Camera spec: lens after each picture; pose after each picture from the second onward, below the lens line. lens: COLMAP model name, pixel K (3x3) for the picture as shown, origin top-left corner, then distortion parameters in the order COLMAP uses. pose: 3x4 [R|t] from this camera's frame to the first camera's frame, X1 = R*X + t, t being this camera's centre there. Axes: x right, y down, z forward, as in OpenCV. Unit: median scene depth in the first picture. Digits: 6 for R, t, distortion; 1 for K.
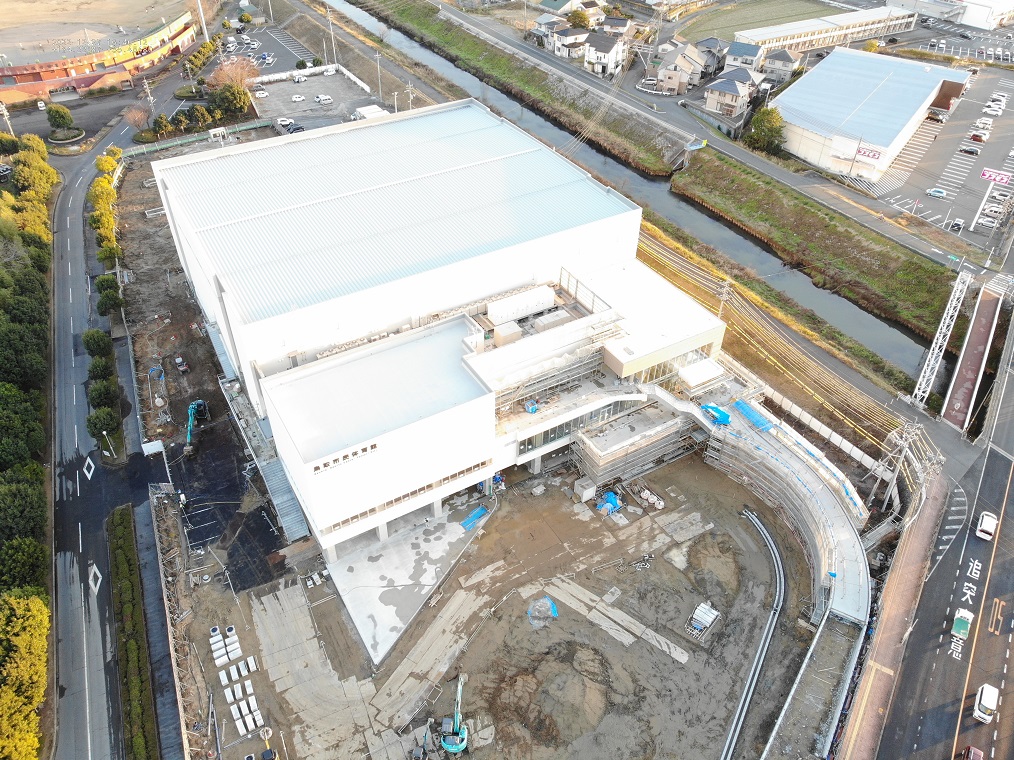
lens RADIAL K [[756.8, 0, 505.9], [0, 756.8, 371.8], [0, 0, 1]] dist [-0.016393, 0.005739]
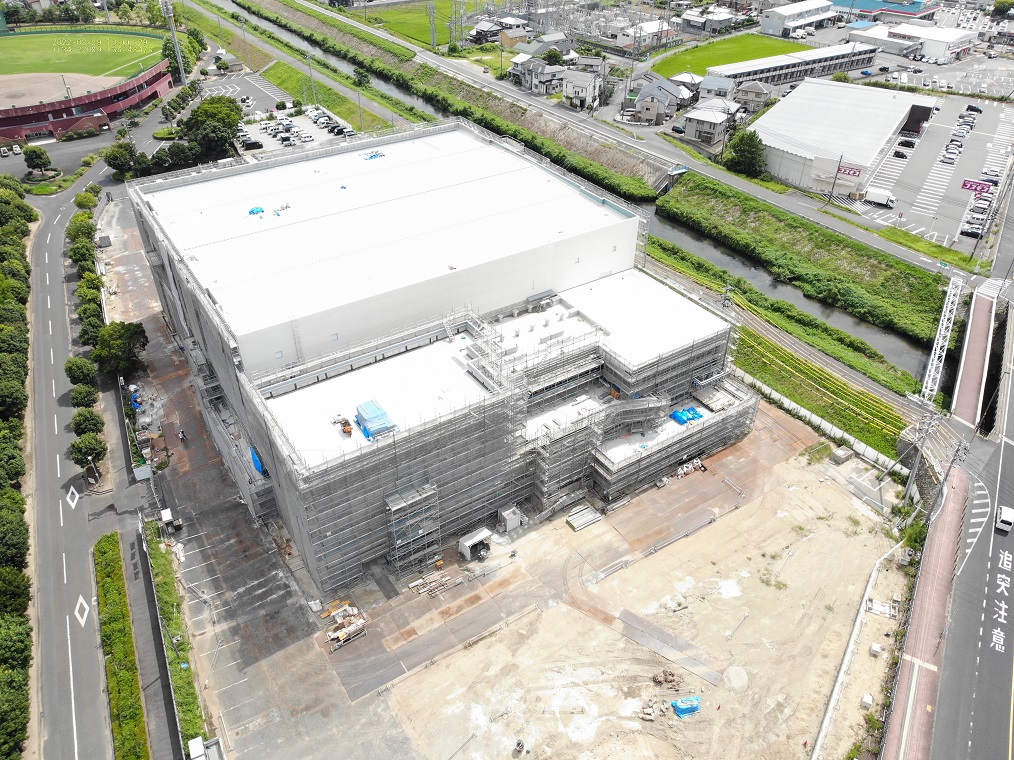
lens RADIAL K [[756.8, 0, 505.9], [0, 756.8, 371.8], [0, 0, 1]] dist [-0.016393, 0.005739]
pose [[0.998934, -0.032344, 0.032924, -0.022849], [0.034561, 0.997007, -0.069155, 0.033830], [-0.030588, 0.070220, 0.997062, 0.019543]]
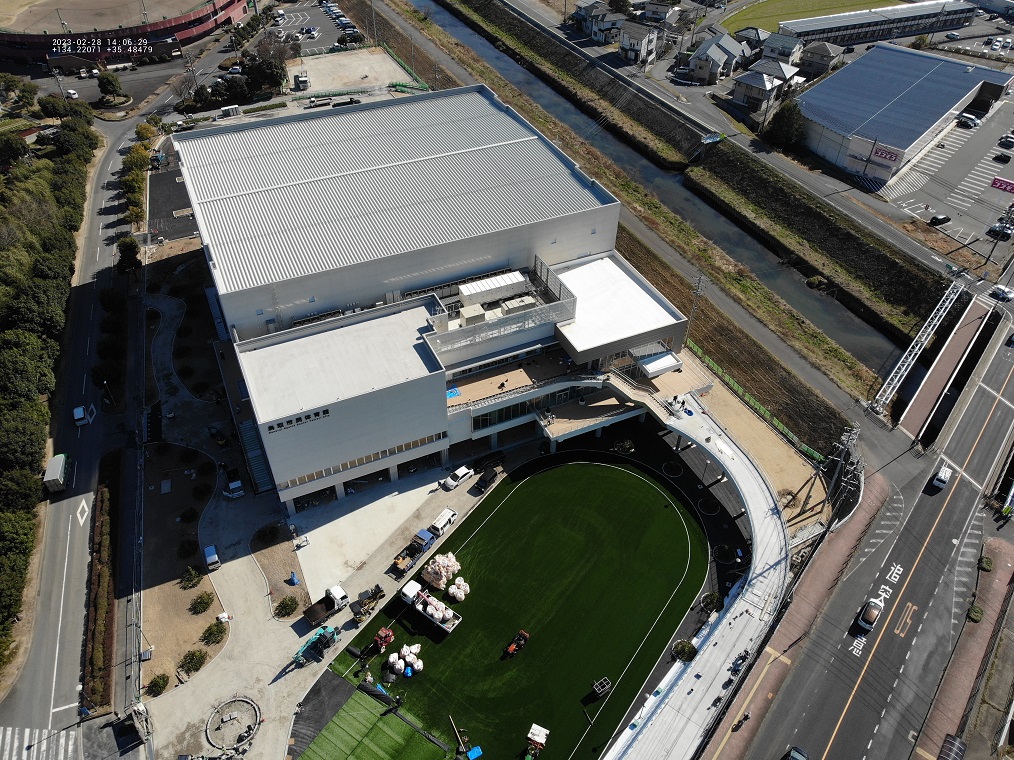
lens RADIAL K [[756.8, 0, 505.9], [0, 756.8, 371.8], [0, 0, 1]] dist [-0.016393, 0.005739]
pose [[0.994804, 0.068716, -0.075124, 0.079260], [-0.066336, 0.997227, 0.033734, -0.006324], [0.077233, -0.028575, 0.996603, -0.031875]]
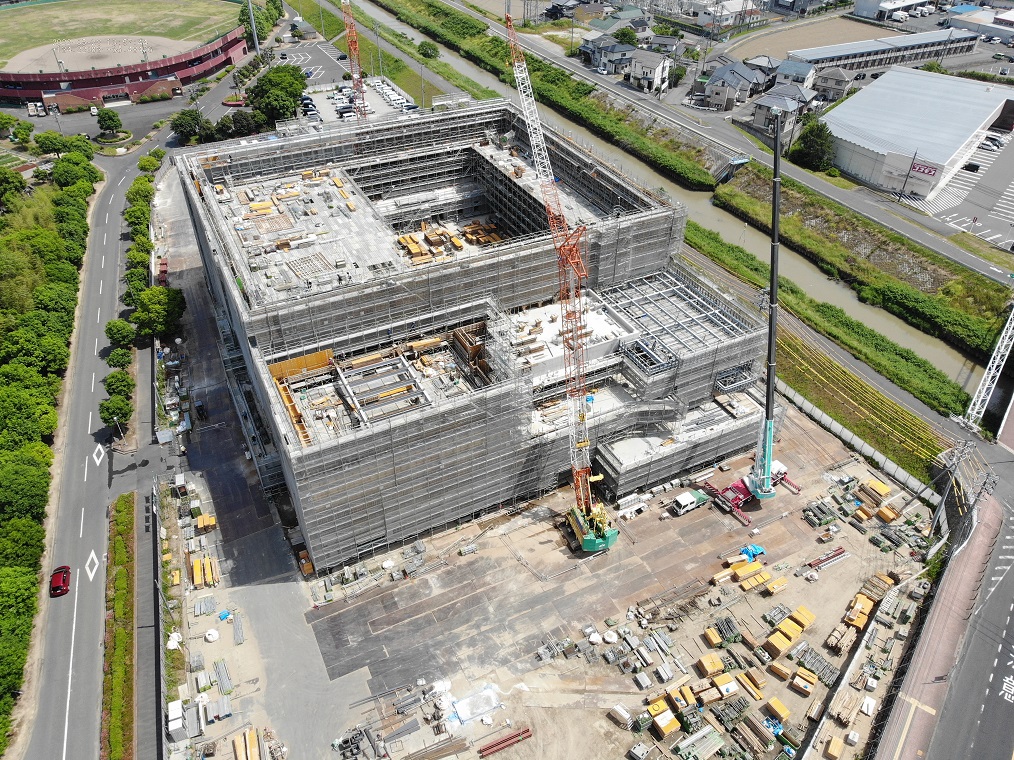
lens RADIAL K [[756.8, 0, 505.9], [0, 756.8, 371.8], [0, 0, 1]] dist [-0.016393, 0.005739]
pose [[0.997552, 0.036862, -0.059427, 0.019104], [-0.039085, 0.998562, -0.036699, 0.021804], [0.057989, 0.038932, 0.997558, 0.027242]]
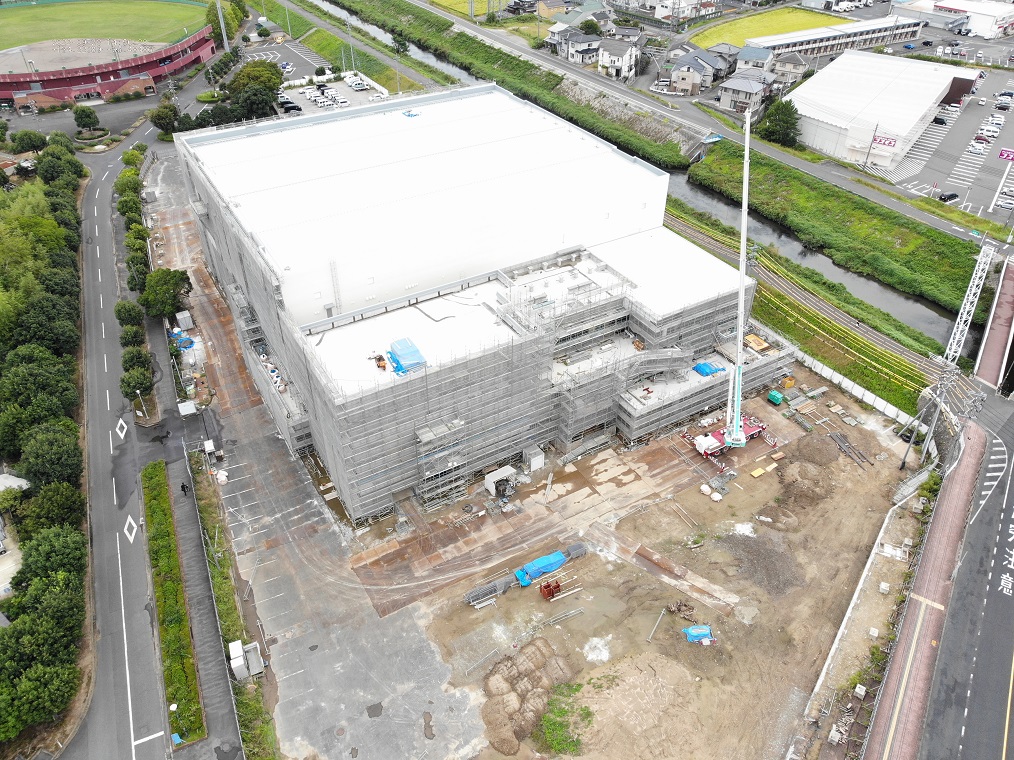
lens RADIAL K [[756.8, 0, 505.9], [0, 756.8, 371.8], [0, 0, 1]] dist [-0.016393, 0.005739]
pose [[0.999960, -0.006611, -0.006017, -0.022791], [0.006331, 0.998943, -0.045538, 0.062028], [0.006311, 0.045498, 0.998944, 0.000567]]
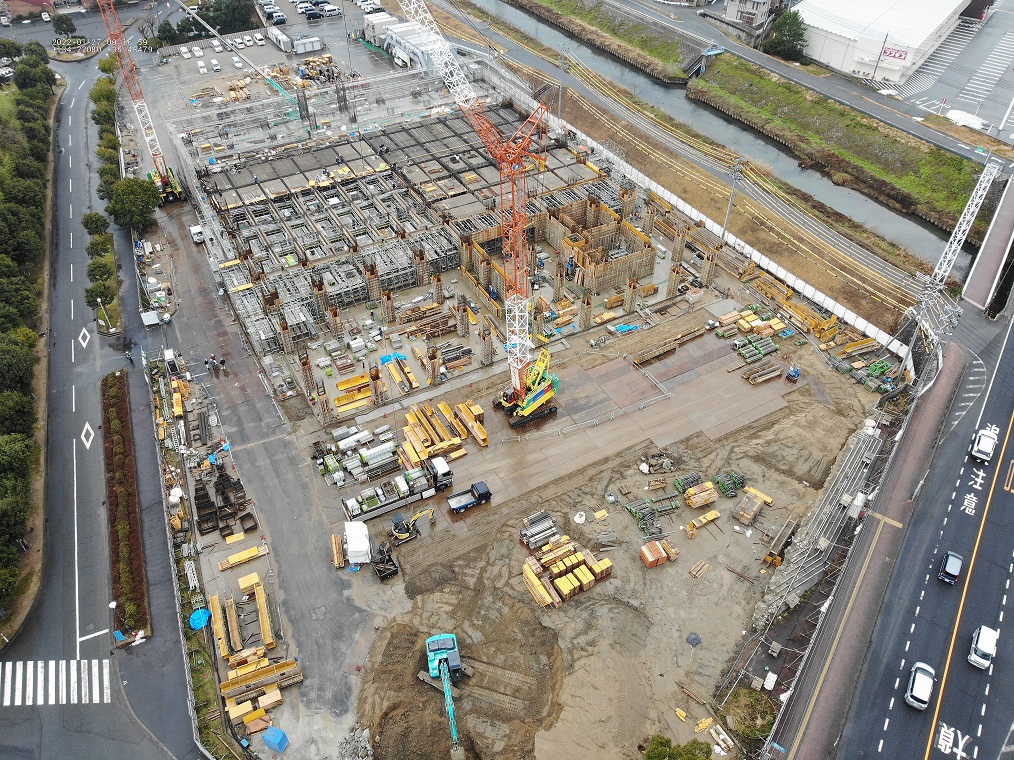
lens RADIAL K [[756.8, 0, 505.9], [0, 756.8, 371.8], [0, 0, 1]] dist [-0.016393, 0.005739]
pose [[0.999668, 0.008573, -0.024314, 0.014045], [-0.007557, 0.999107, 0.041578, 0.077805], [0.024649, -0.041381, 0.998839, 0.015825]]
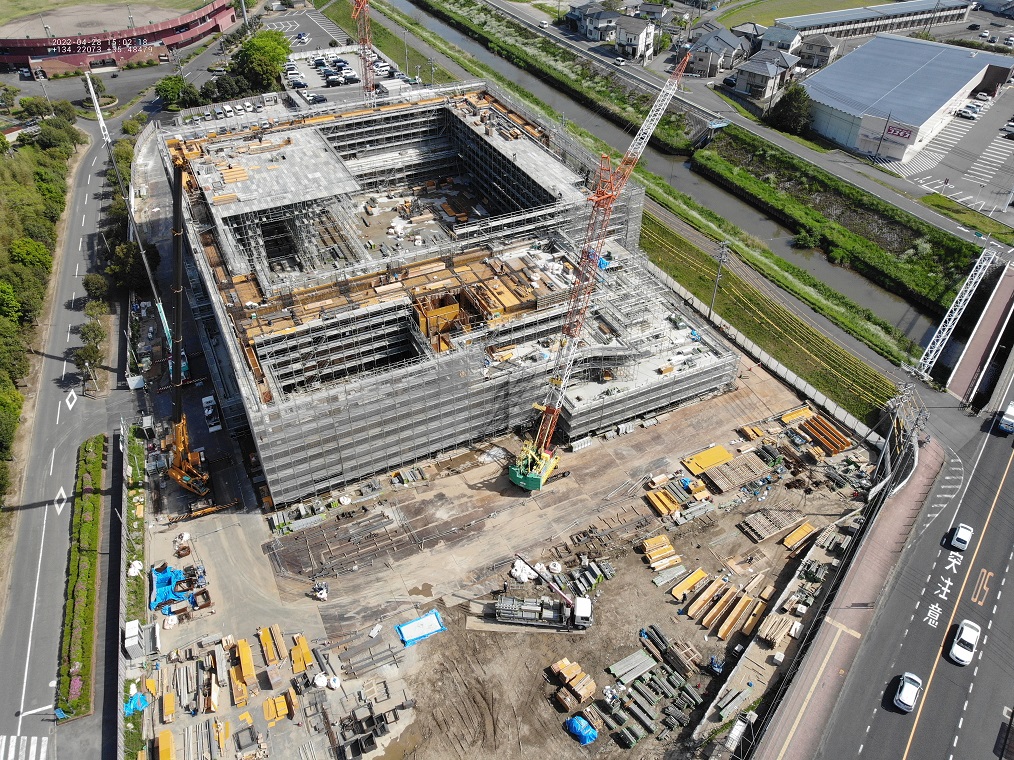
lens RADIAL K [[756.8, 0, 505.9], [0, 756.8, 371.8], [0, 0, 1]] dist [-0.016393, 0.005739]
pose [[0.997033, 0.041879, -0.064585, 0.056941], [-0.042749, 0.999012, -0.012144, 0.047701], [0.064013, 0.014869, 0.997838, 0.015479]]
